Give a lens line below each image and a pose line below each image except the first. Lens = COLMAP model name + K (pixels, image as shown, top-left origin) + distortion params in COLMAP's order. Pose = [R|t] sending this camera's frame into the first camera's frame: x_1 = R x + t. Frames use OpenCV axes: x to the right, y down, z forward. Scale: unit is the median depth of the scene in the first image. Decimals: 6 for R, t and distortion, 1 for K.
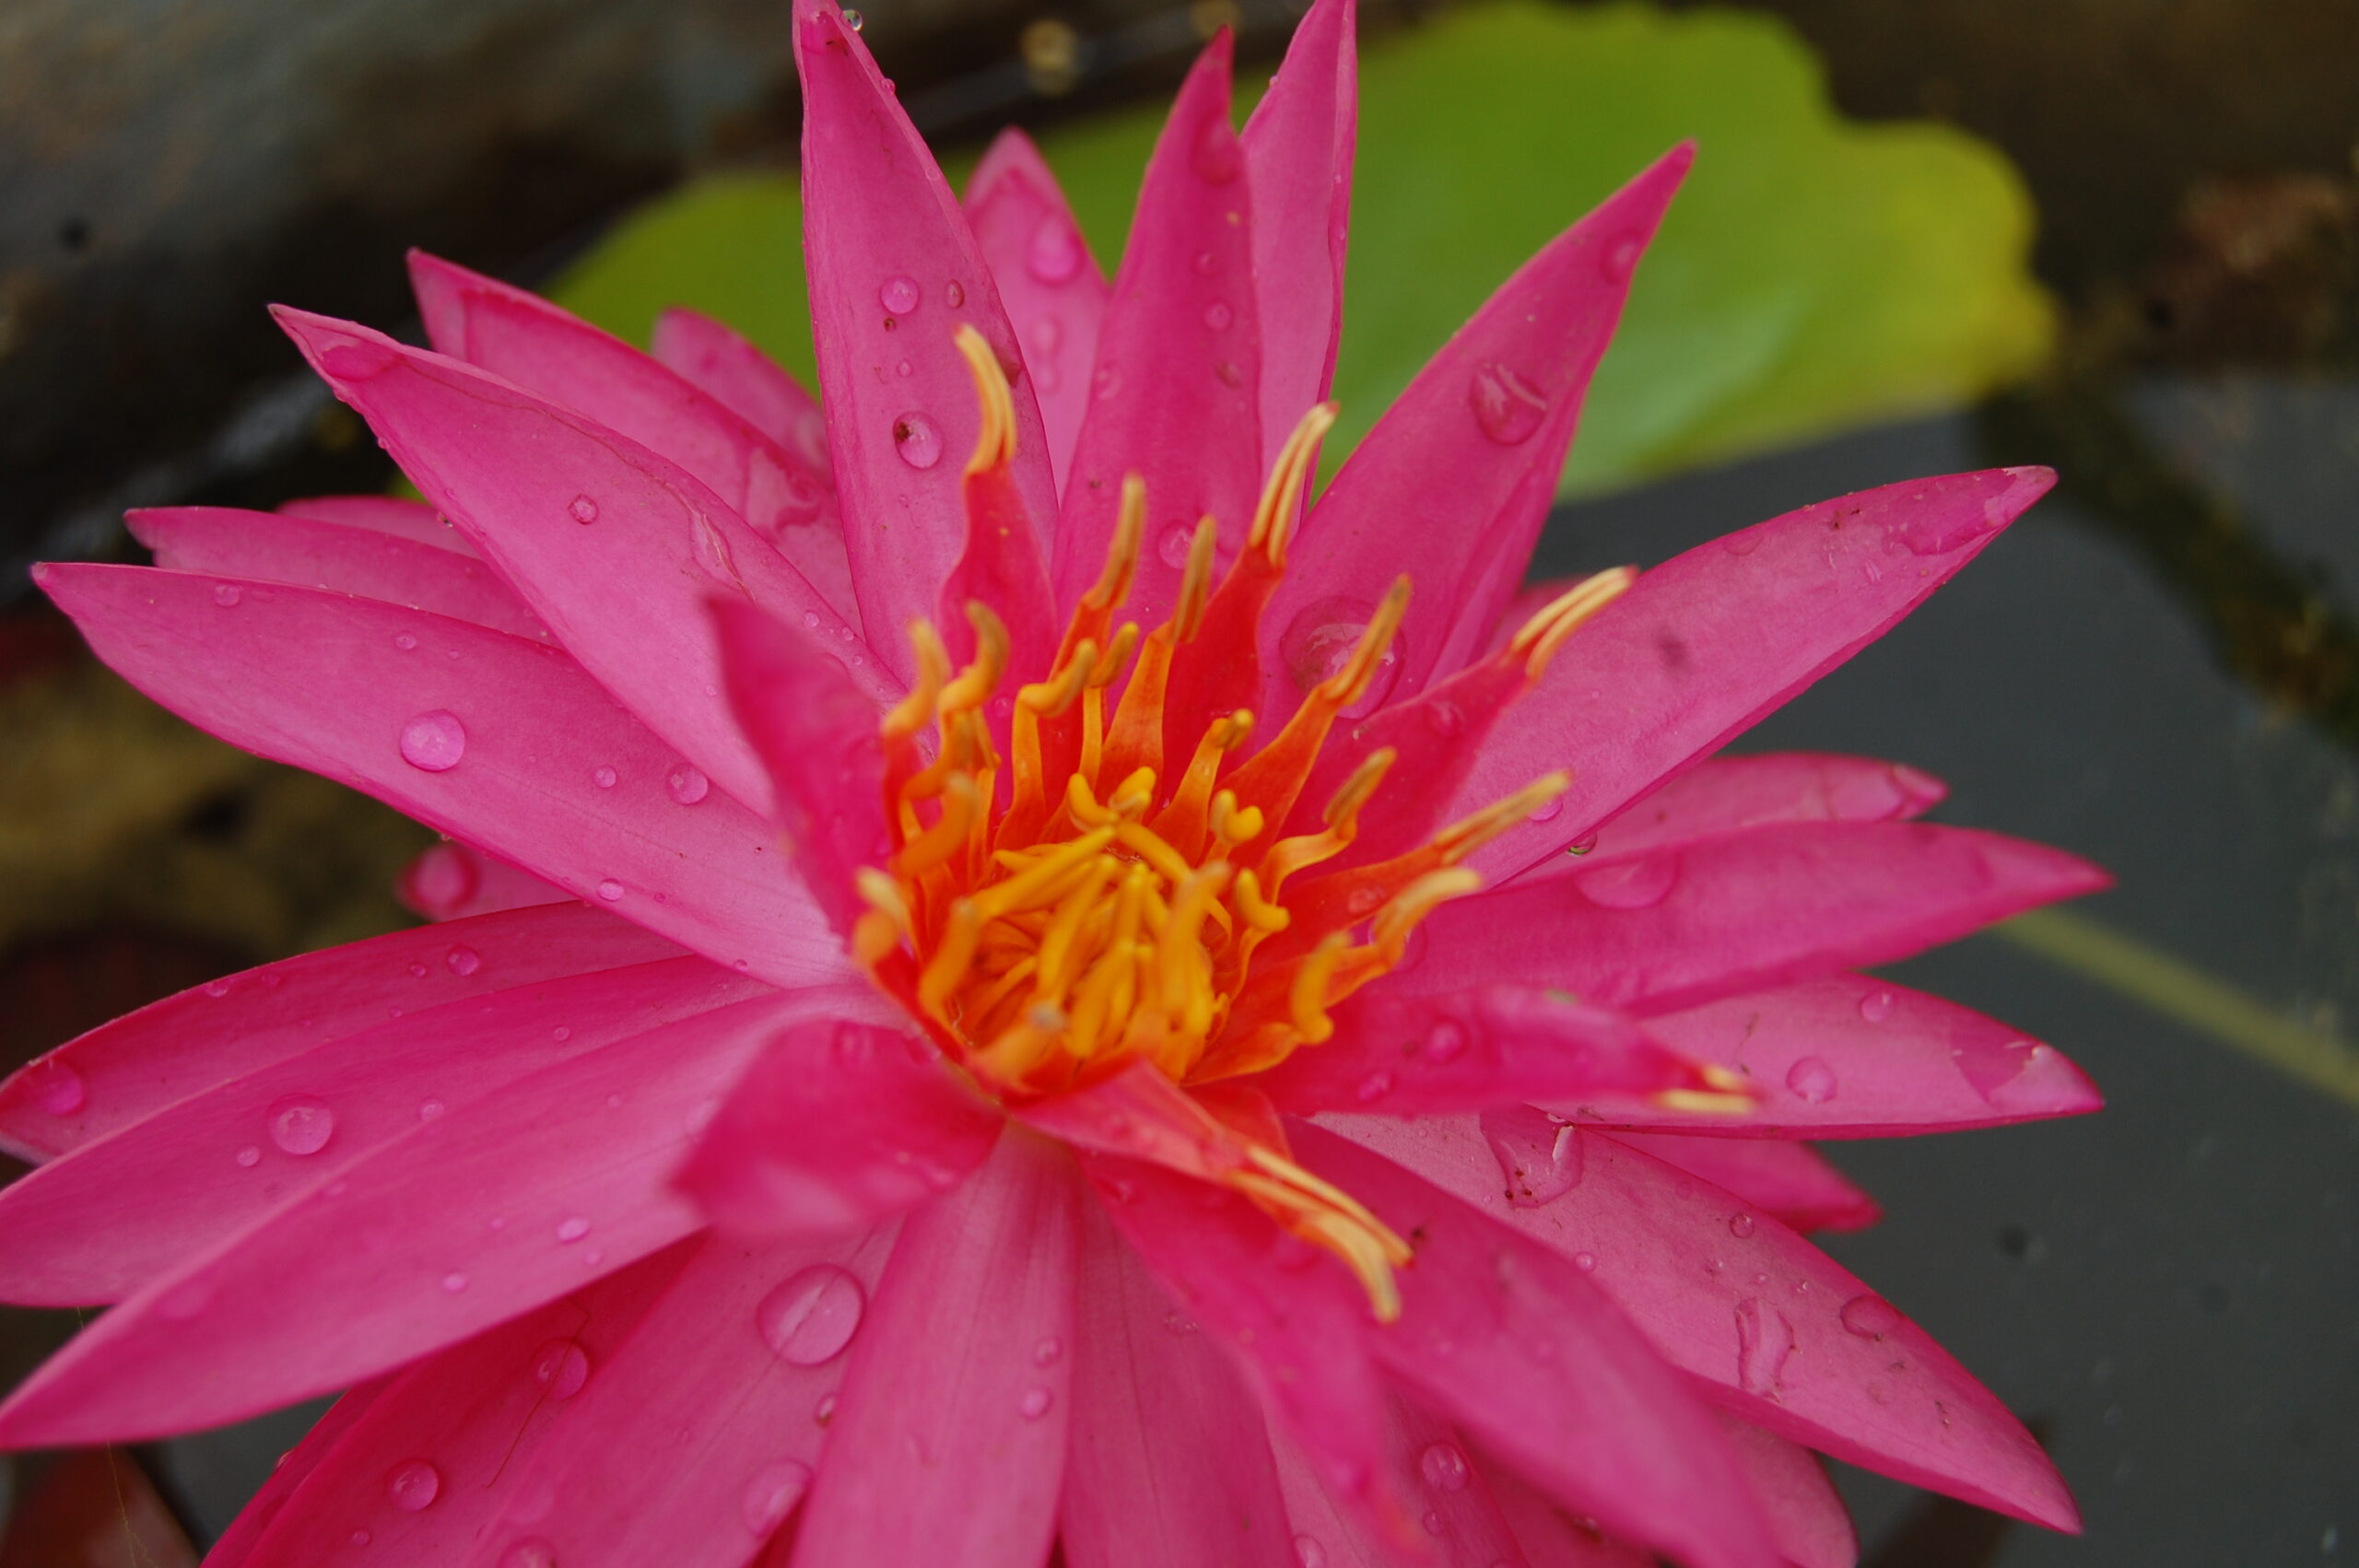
lens RADIAL K [[3672.2, 0, 1172.0], [0, 3672.2, 858.6], [0, 0, 1]] dist [0.006012, 0.000000]
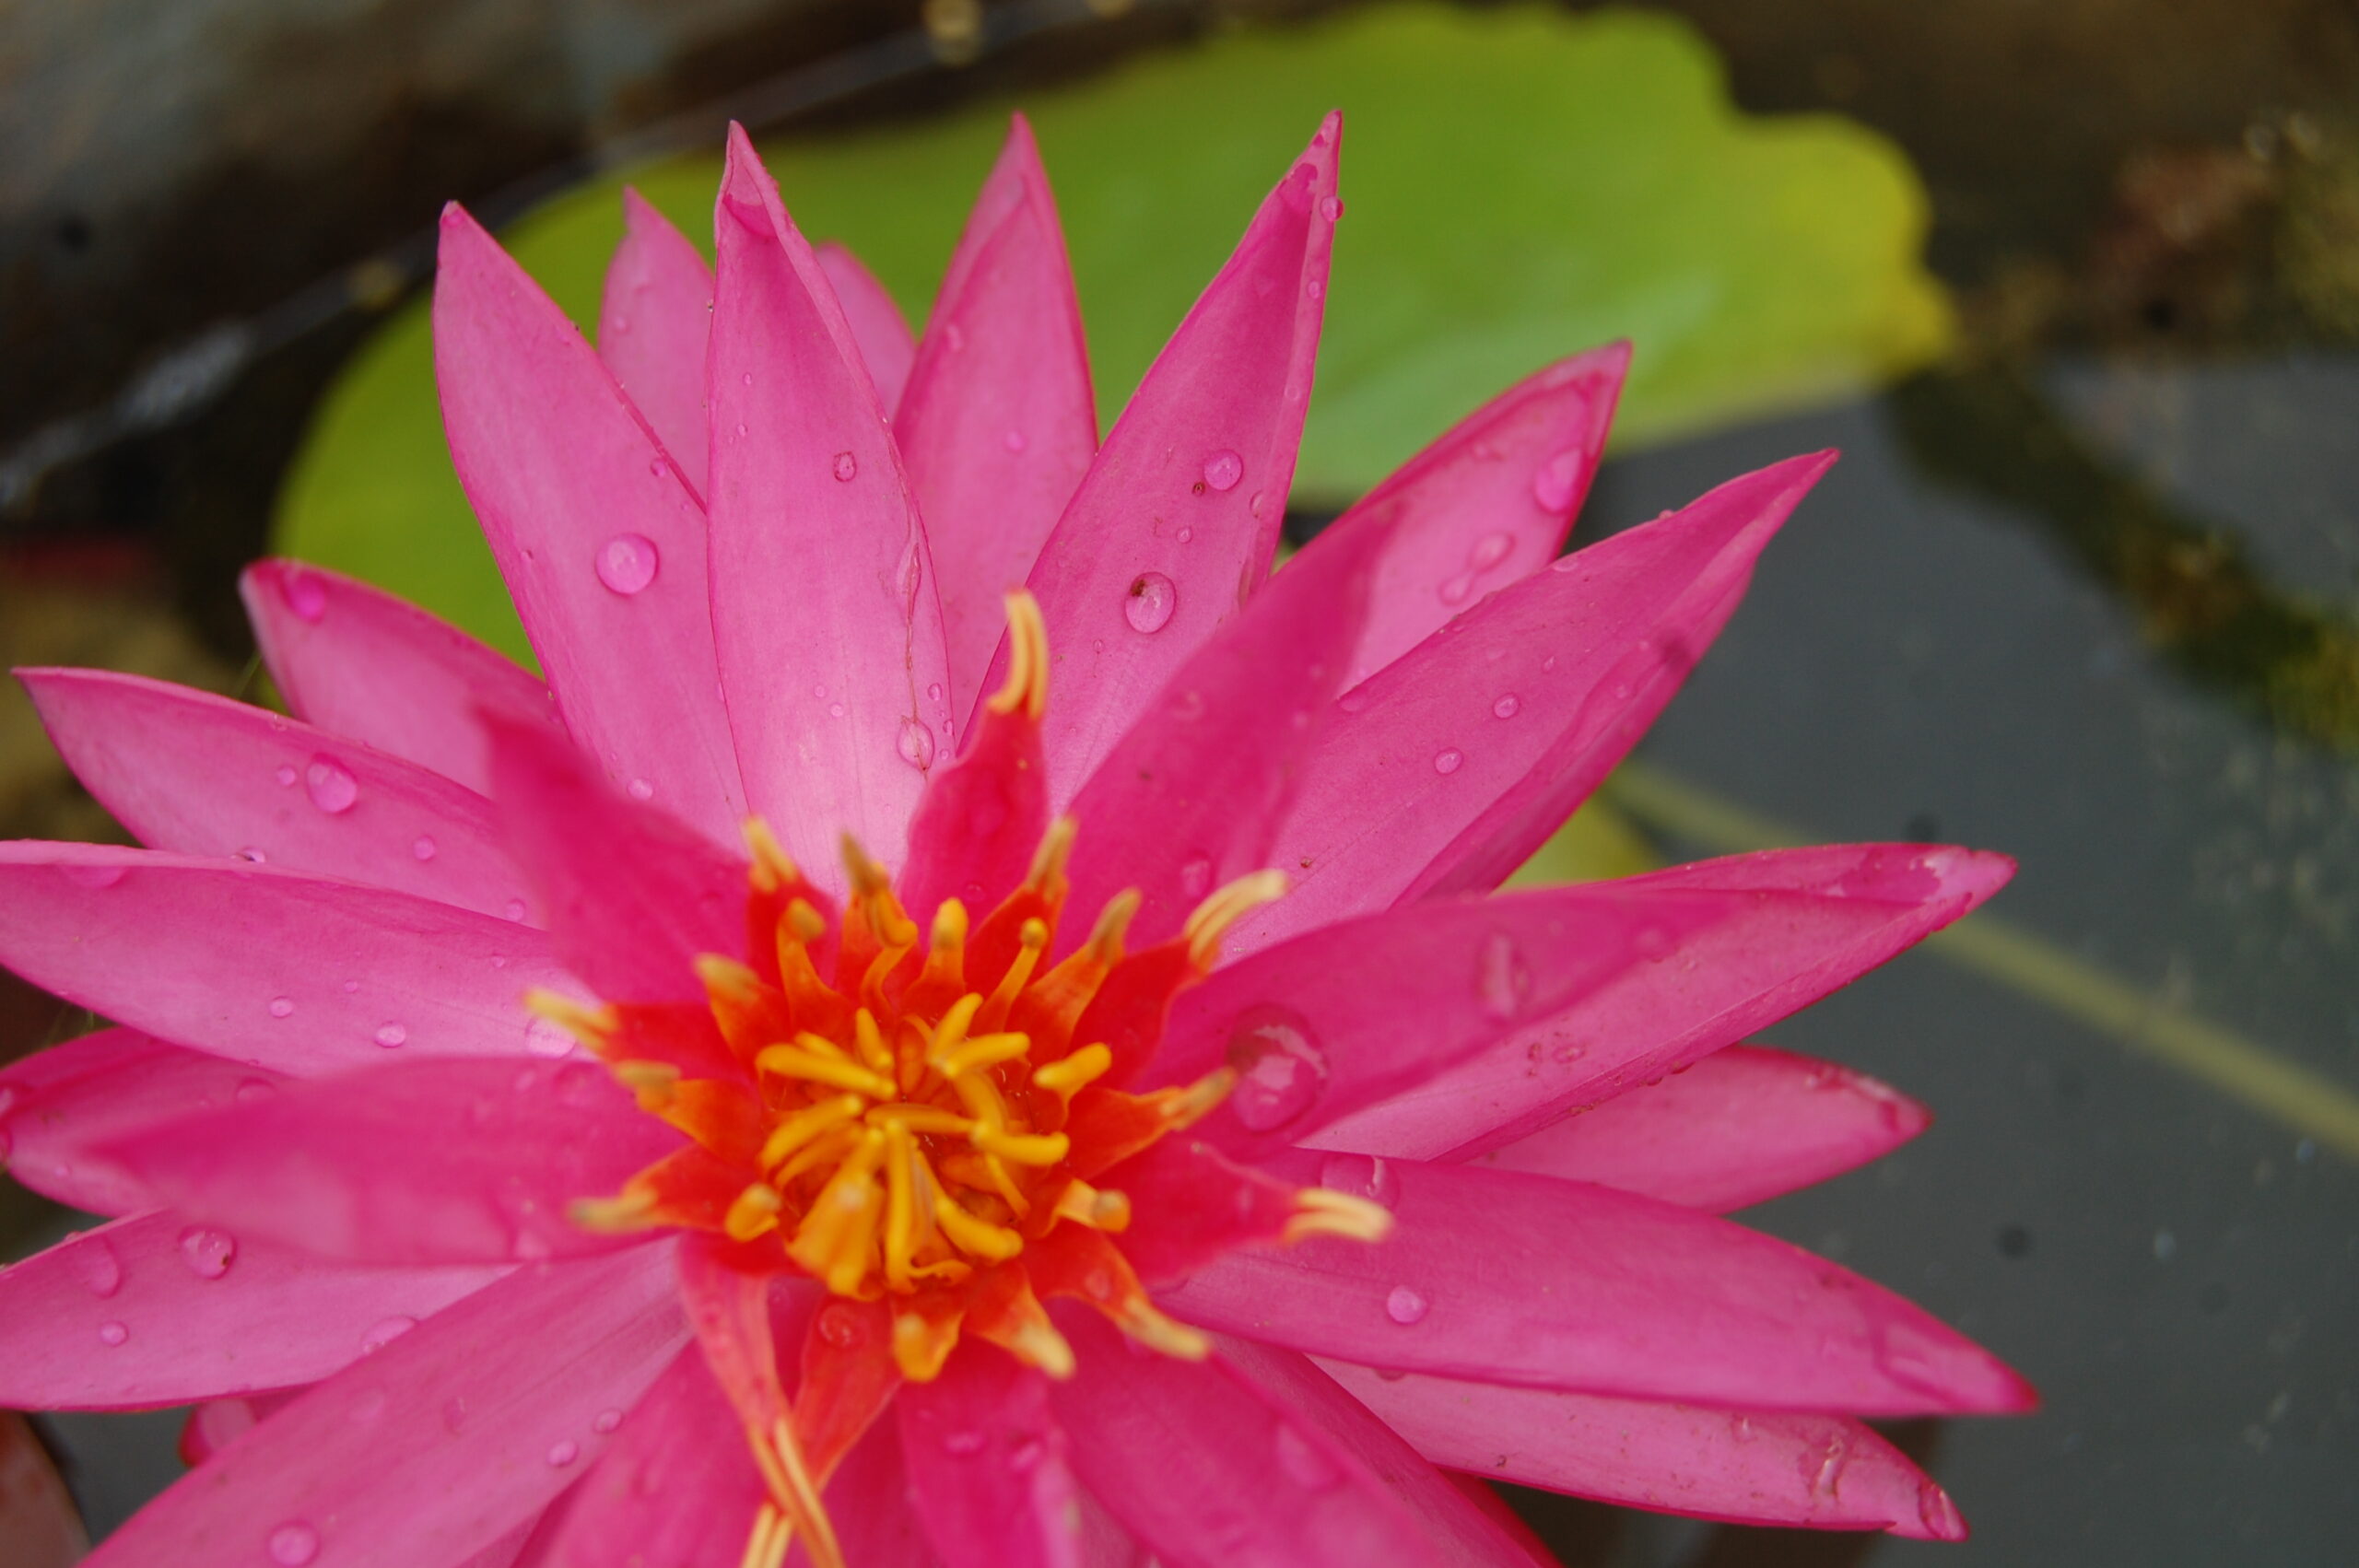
lens RADIAL K [[3672.2, 0, 1148.5], [0, 3672.2, 855.1], [0, 0, 1]] dist [0.006012, 0.000000]
pose [[0.732577, 0.614980, -0.291770, 0.263442], [-0.558992, 0.788125, 0.257656, -0.321507], [0.388404, -0.025656, 0.921132, 0.104567]]
